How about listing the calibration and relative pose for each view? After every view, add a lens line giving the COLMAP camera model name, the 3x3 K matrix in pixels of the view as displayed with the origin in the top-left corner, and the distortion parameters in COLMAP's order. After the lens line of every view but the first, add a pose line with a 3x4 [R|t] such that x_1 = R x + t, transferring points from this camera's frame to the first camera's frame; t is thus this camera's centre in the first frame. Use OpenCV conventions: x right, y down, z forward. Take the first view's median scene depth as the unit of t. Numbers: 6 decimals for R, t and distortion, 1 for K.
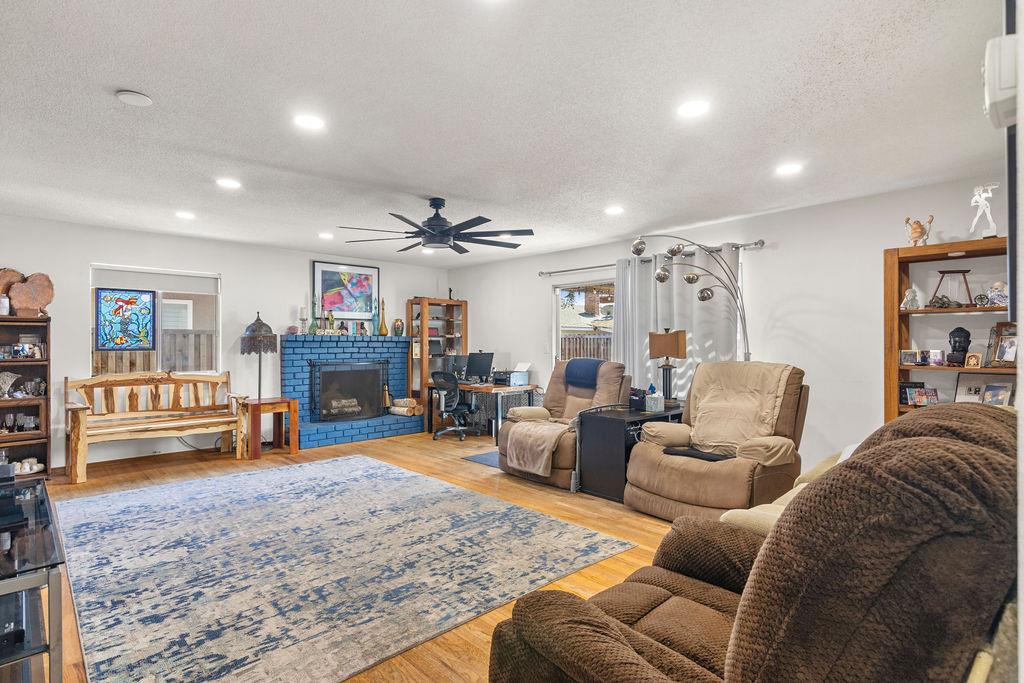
lens RADIAL K [[523.3, 0, 507.6], [0, 523.3, 342.8], [0, 0, 1]] dist [-0.000489, -0.000950]
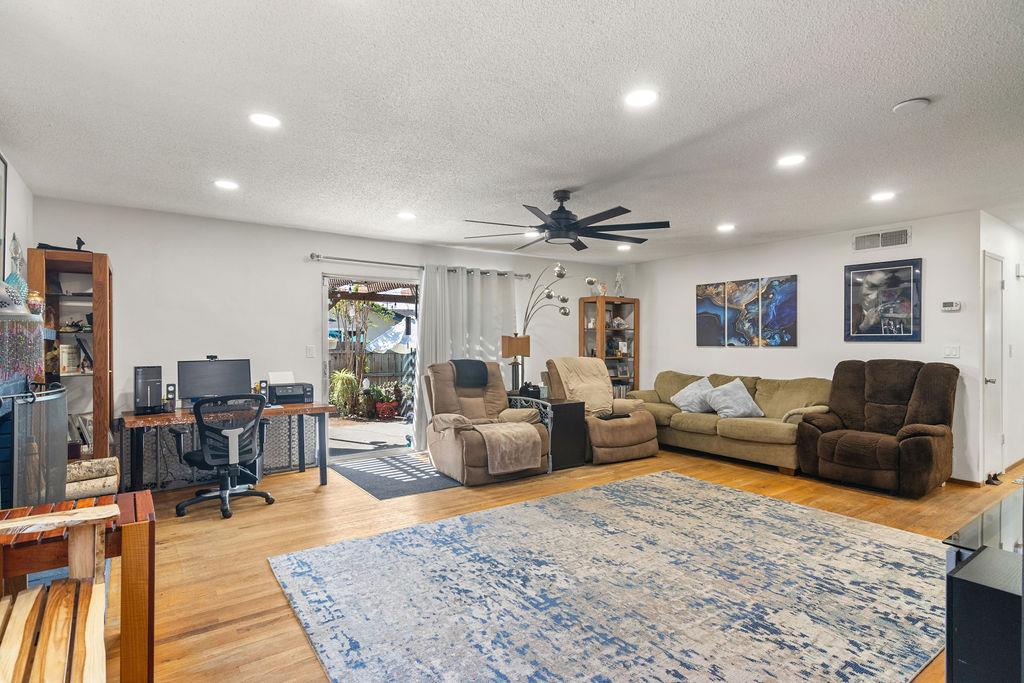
lens RADIAL K [[523.3, 0, 511.3], [0, 523.3, 343.0], [0, 0, 1]] dist [-0.000489, -0.000950]
pose [[0.127551, 0.004169, 0.991823, -1.381612], [-0.001645, 0.999991, -0.003992, 0.000536], [-0.991831, -0.001123, 0.127556, 1.242119]]
